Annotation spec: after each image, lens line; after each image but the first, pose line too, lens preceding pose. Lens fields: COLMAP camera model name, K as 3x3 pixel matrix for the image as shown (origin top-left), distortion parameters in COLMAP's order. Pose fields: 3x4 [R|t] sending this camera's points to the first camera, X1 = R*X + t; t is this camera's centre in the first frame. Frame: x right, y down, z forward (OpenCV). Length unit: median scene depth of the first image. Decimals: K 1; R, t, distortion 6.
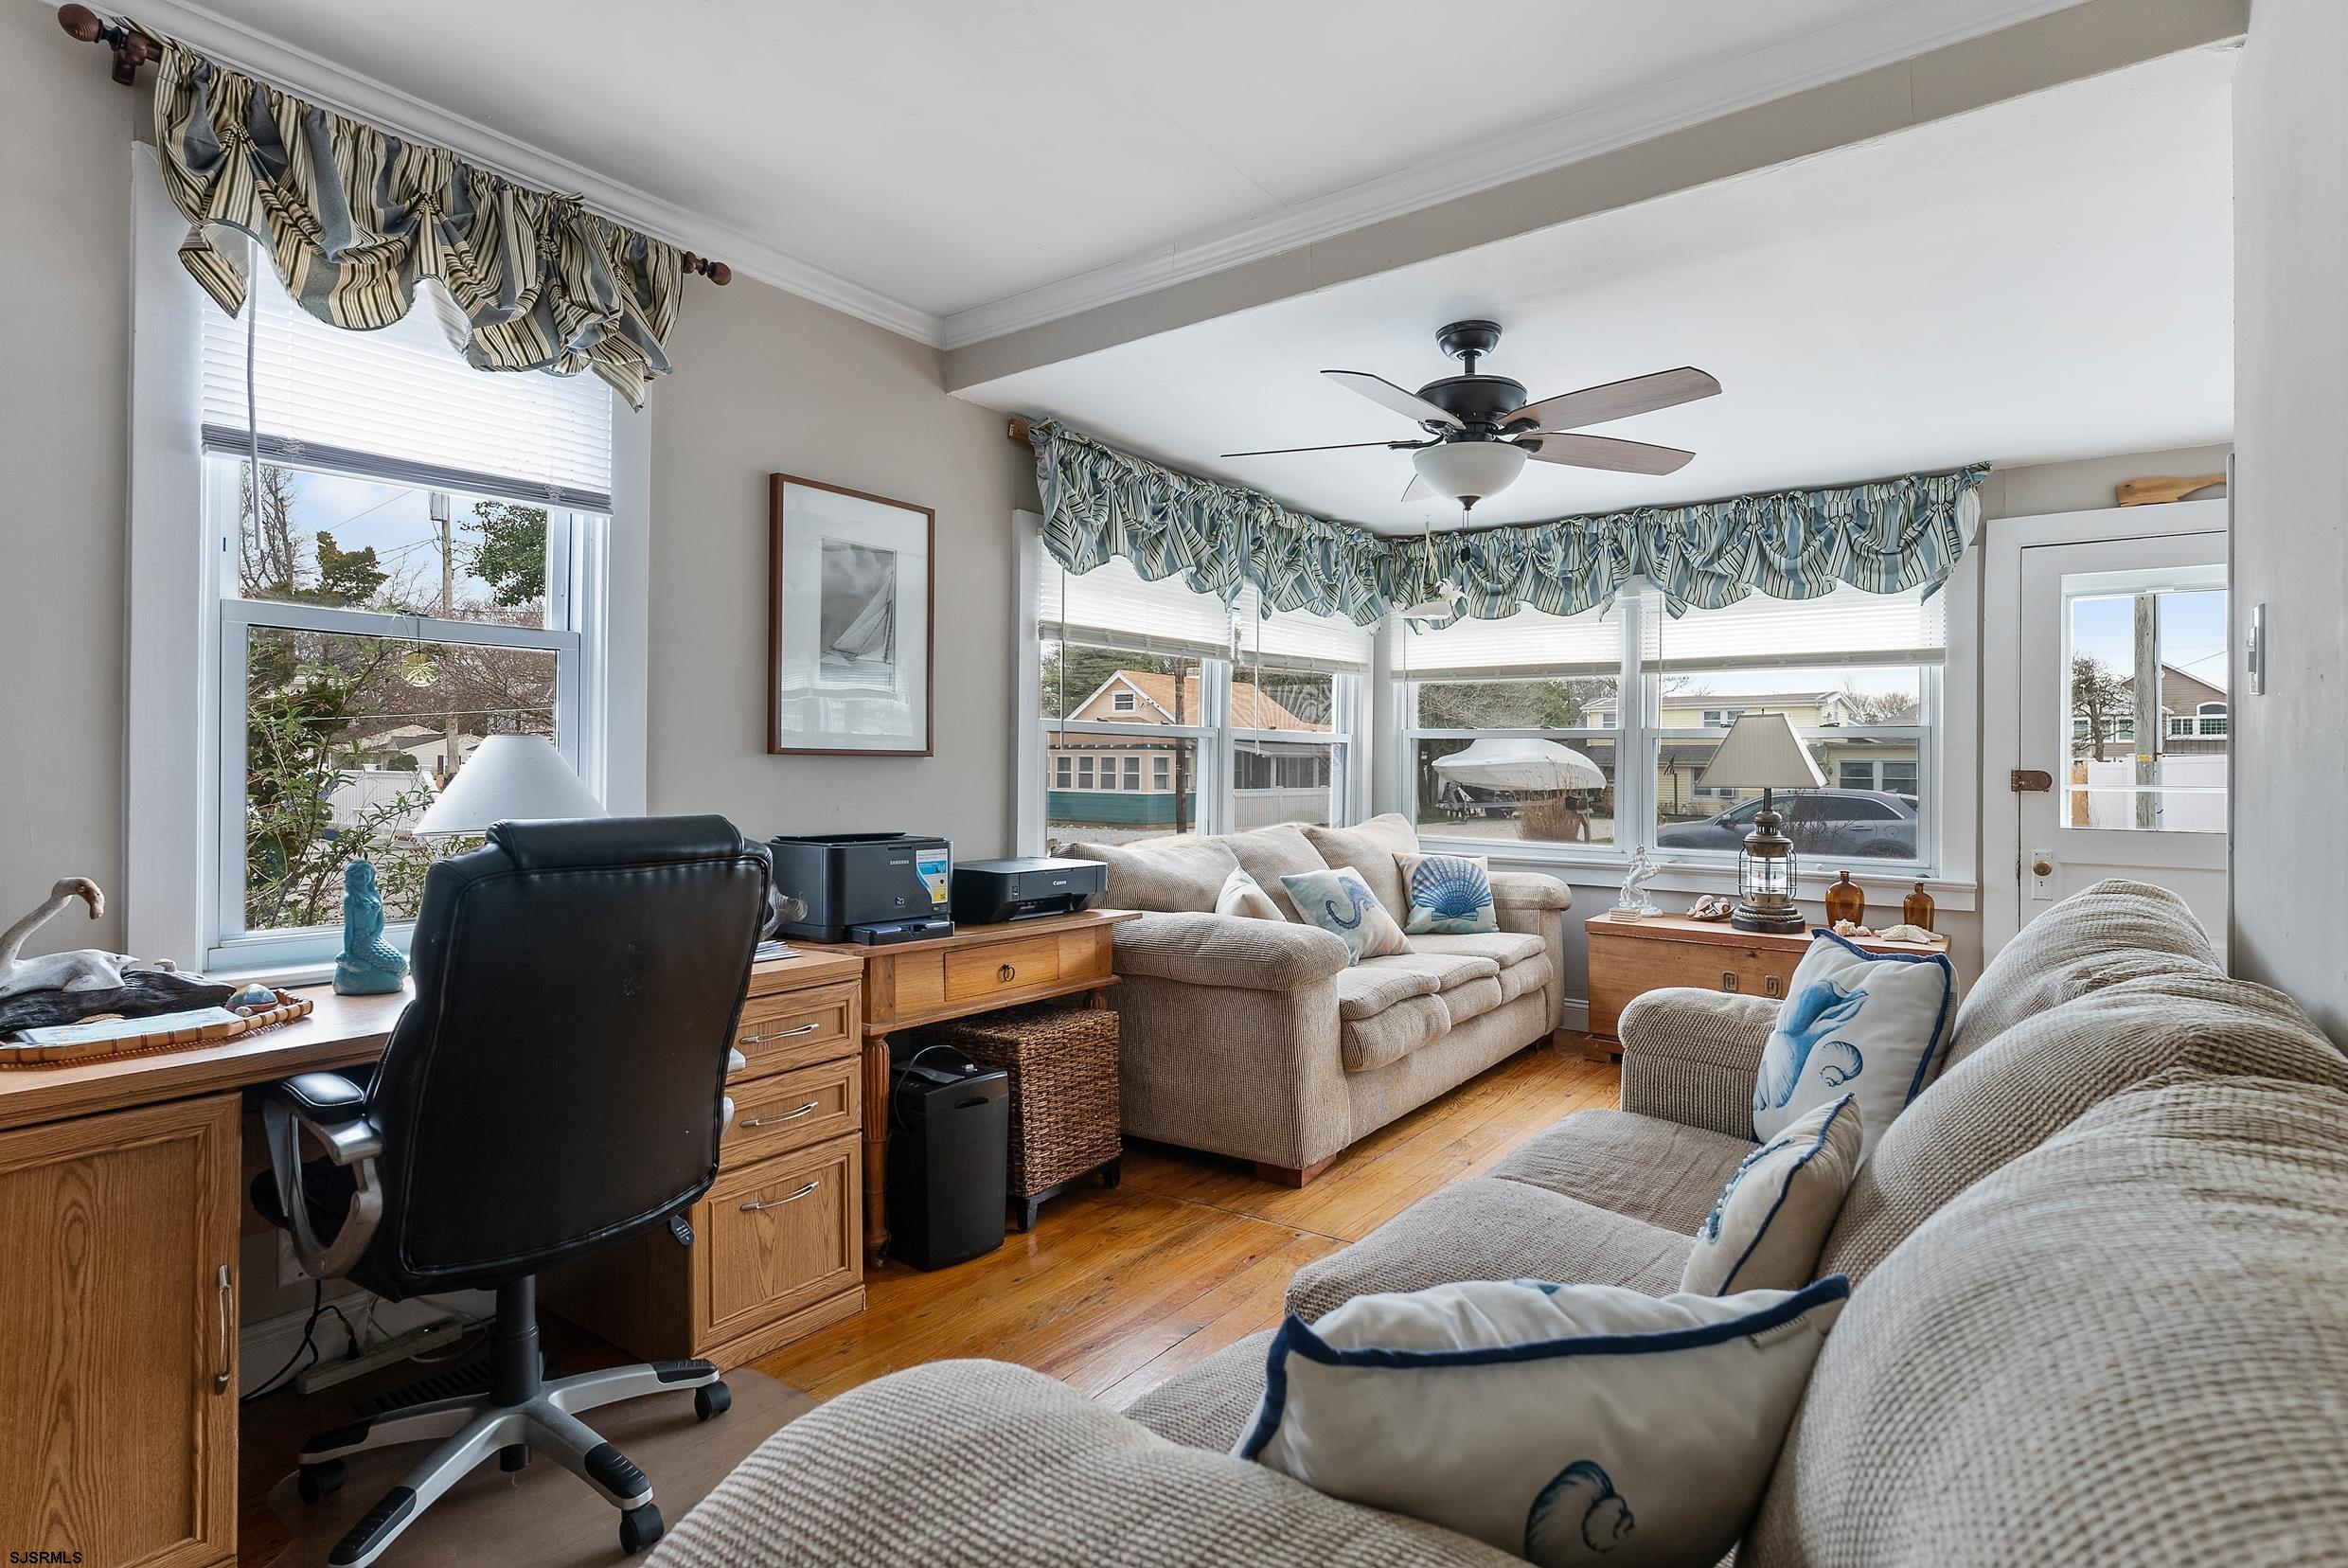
lens RADIAL K [[1184.2, 0, 1184.6], [0, 1184.2, 751.9], [0, 0, 1]] dist [-0.000034, 0.000215]
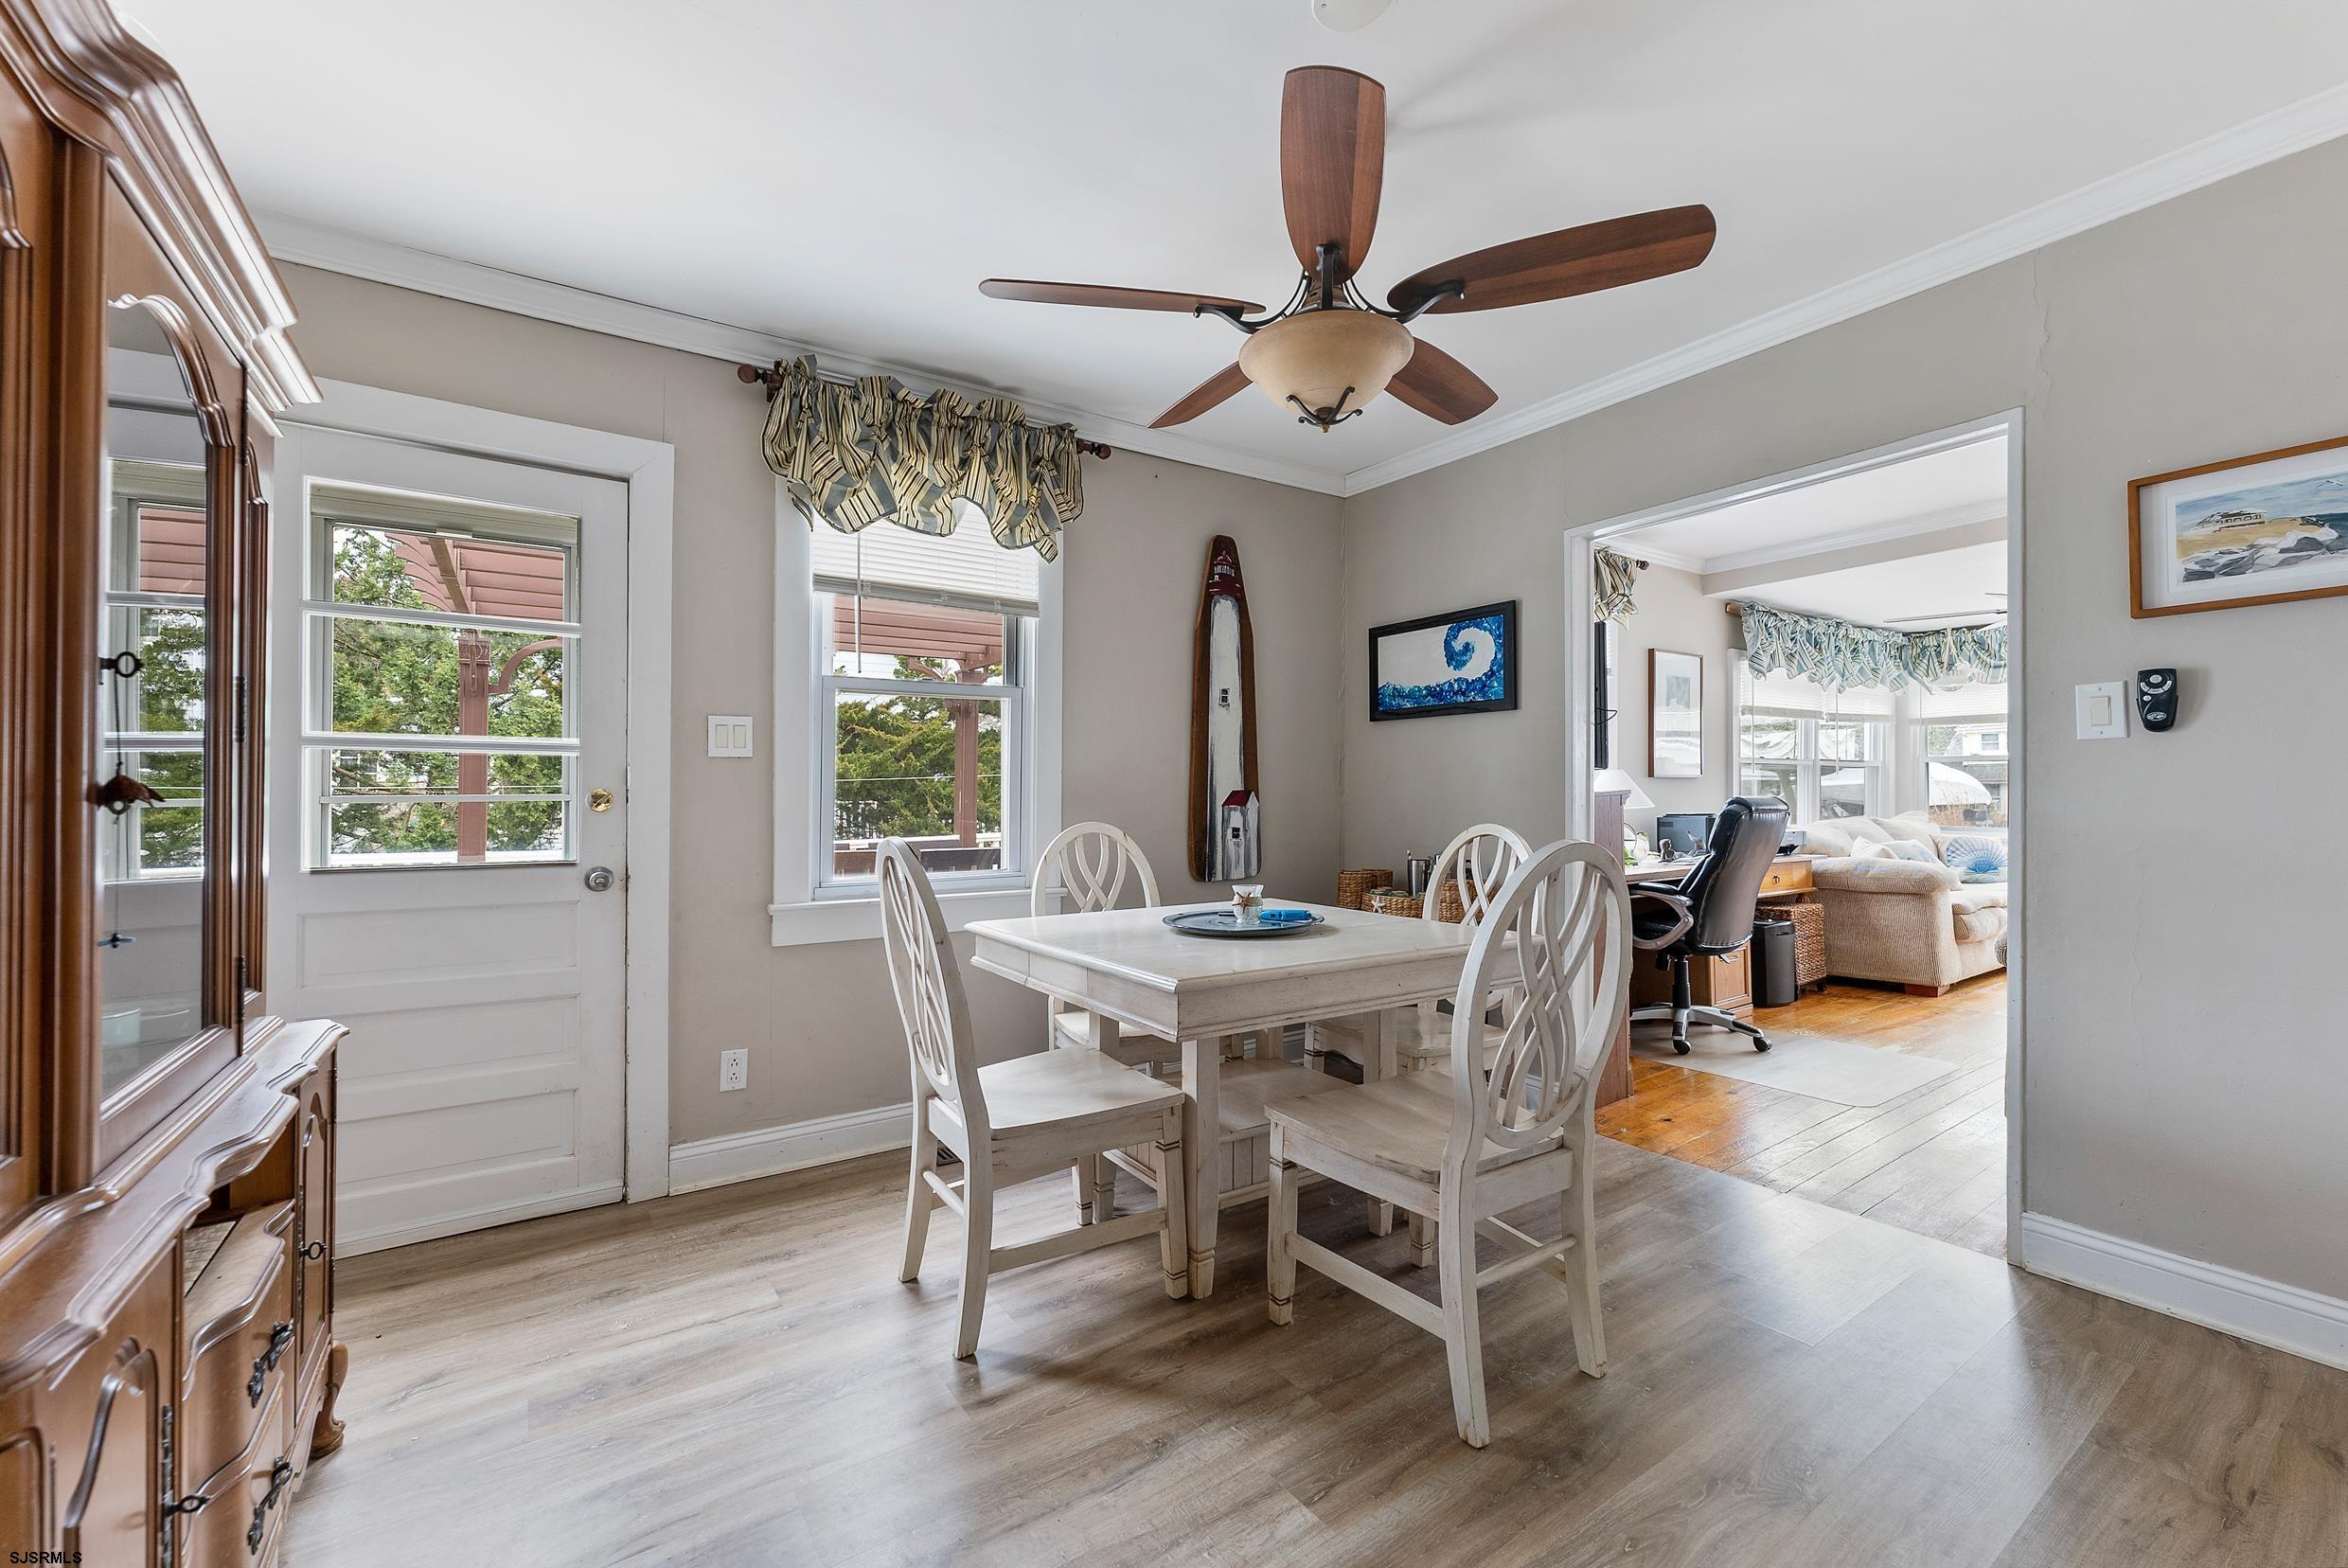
lens RADIAL K [[957.3, 0, 1167.2], [0, 957.3, 786.0], [0, 0, 1]] dist [-0.000084, -0.001316]
pose [[0.938725, -0.013843, -0.344389, -0.448008], [0.015717, 0.999873, 0.002650, 0.000208], [0.344308, -0.007901, 0.938823, -0.743528]]
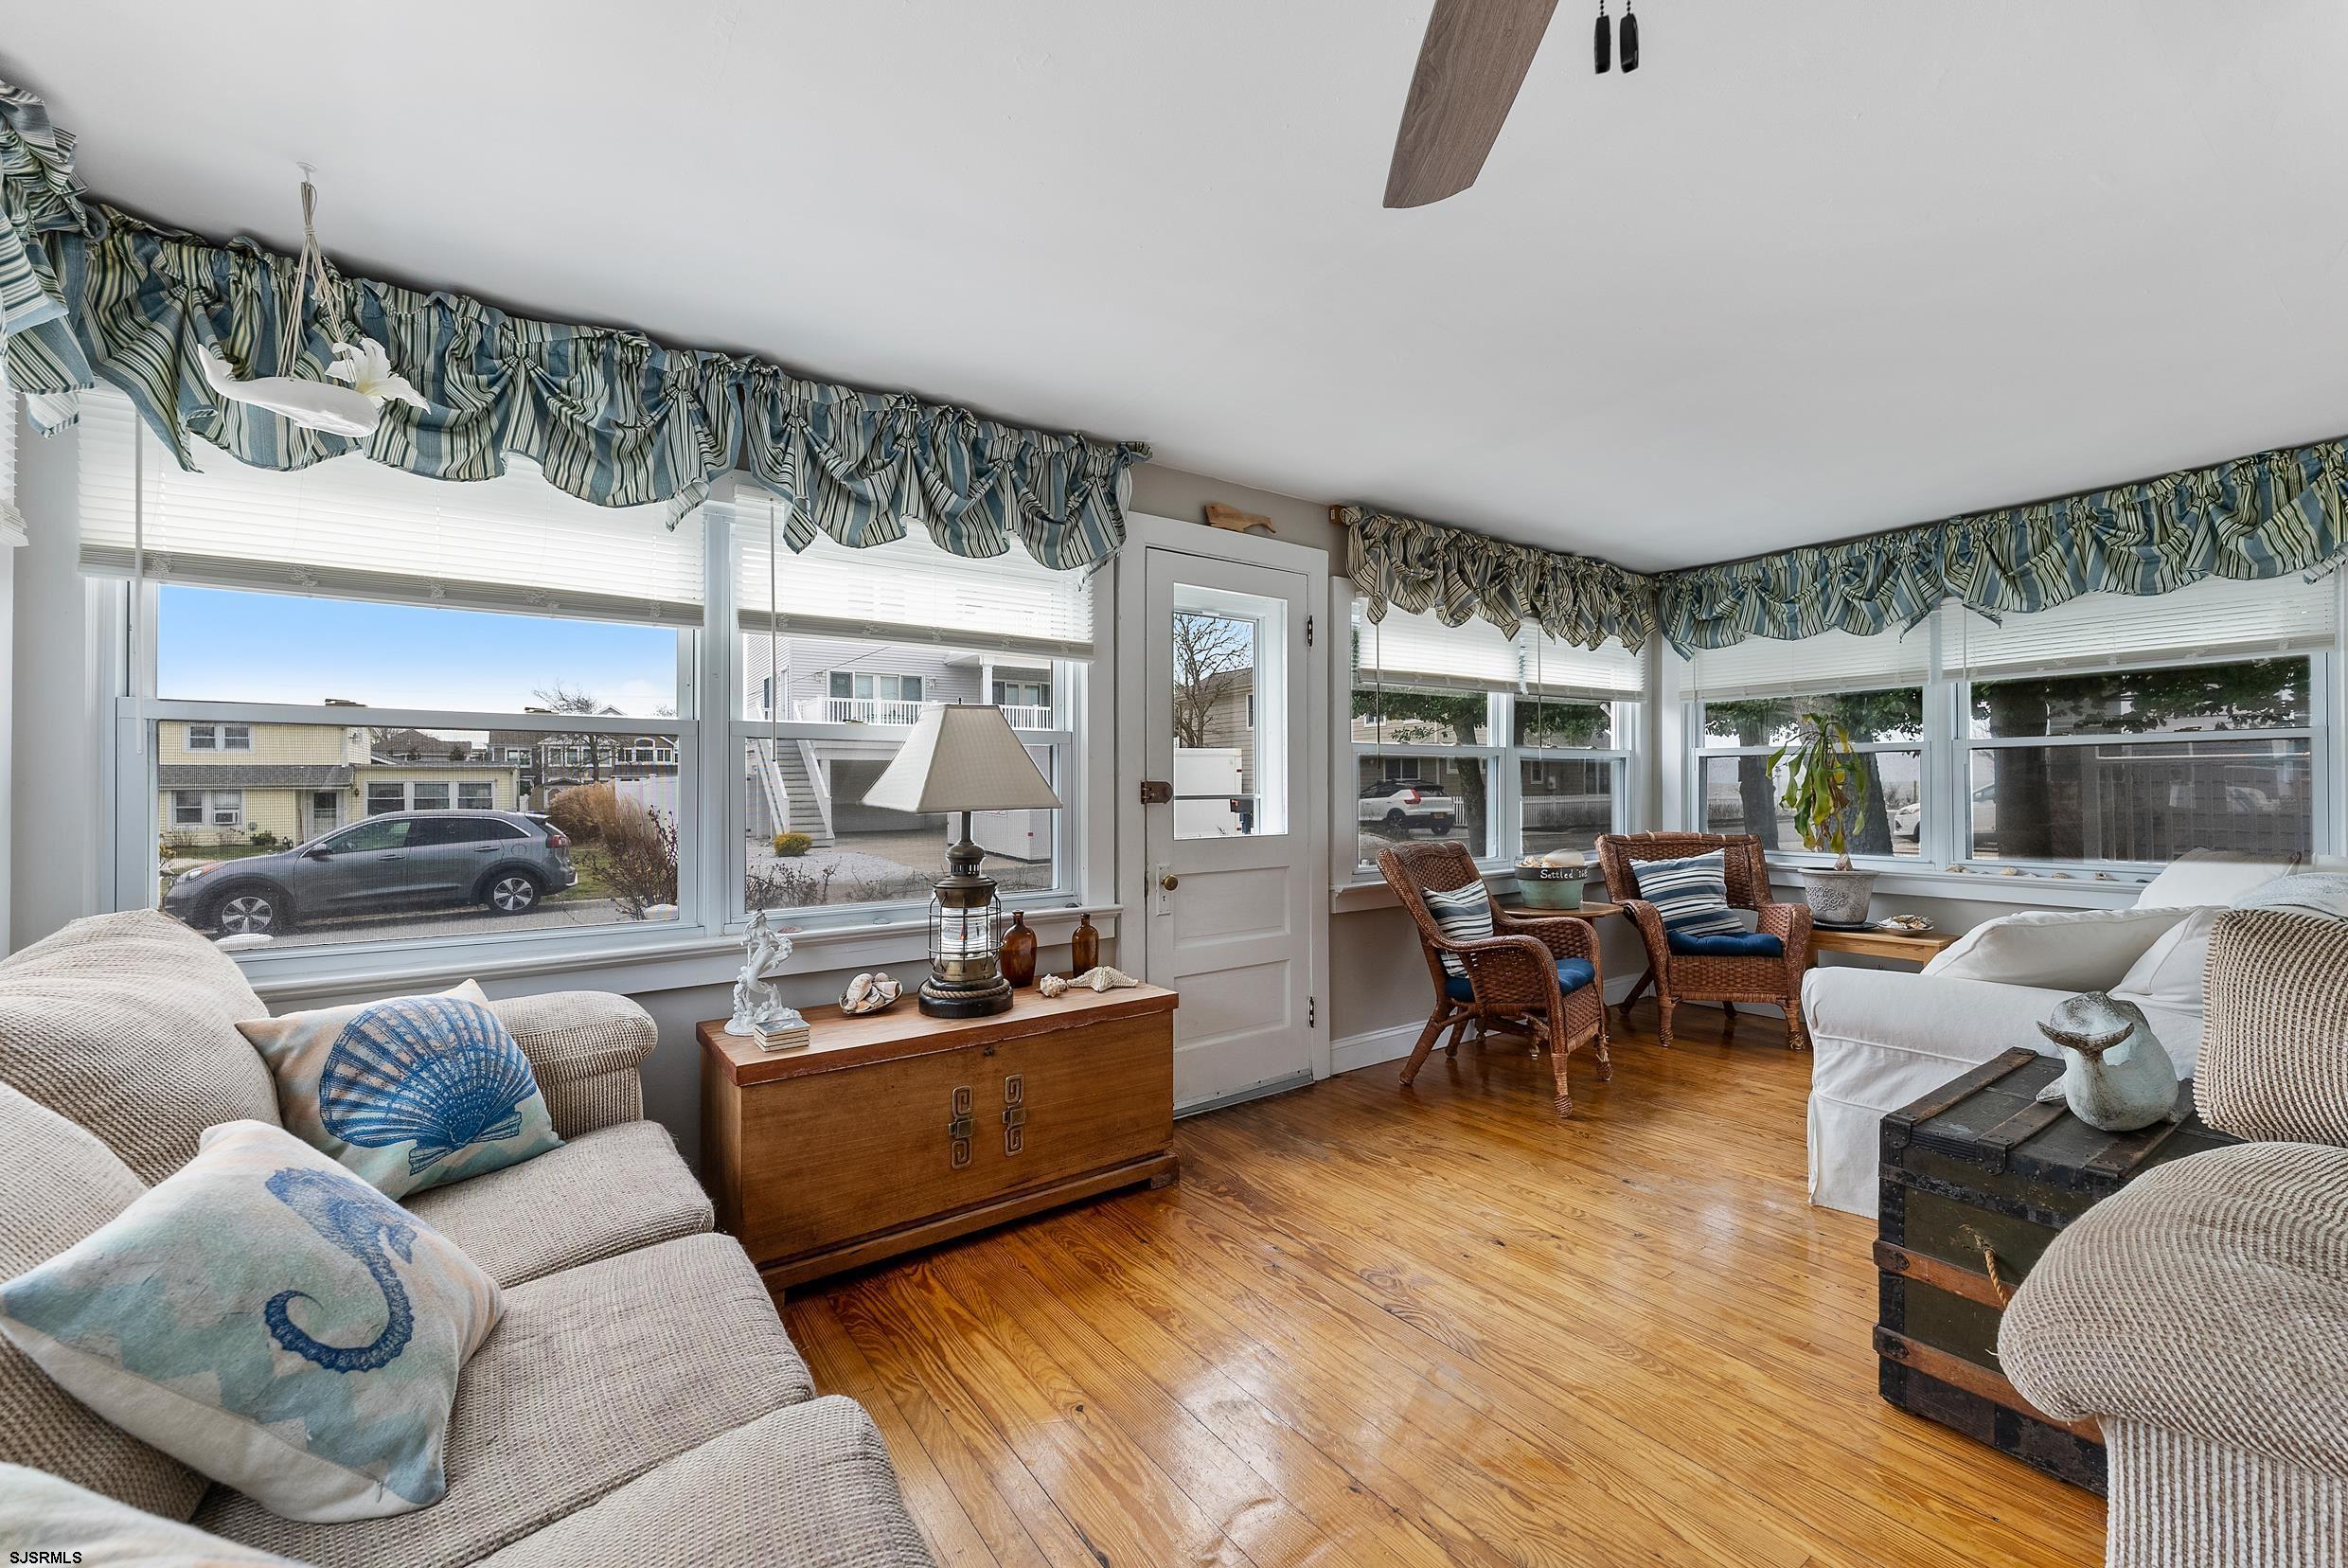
lens RADIAL K [[957.3, 0, 1183.7], [0, 957.3, 779.2], [0, 0, 1]] dist [-0.000084, -0.001316]
pose [[0.314859, -0.005336, 0.949124, -0.015628], [0.000358, 0.999985, 0.005503, 0.010588], [-0.949139, -0.001393, 0.314856, 0.810005]]
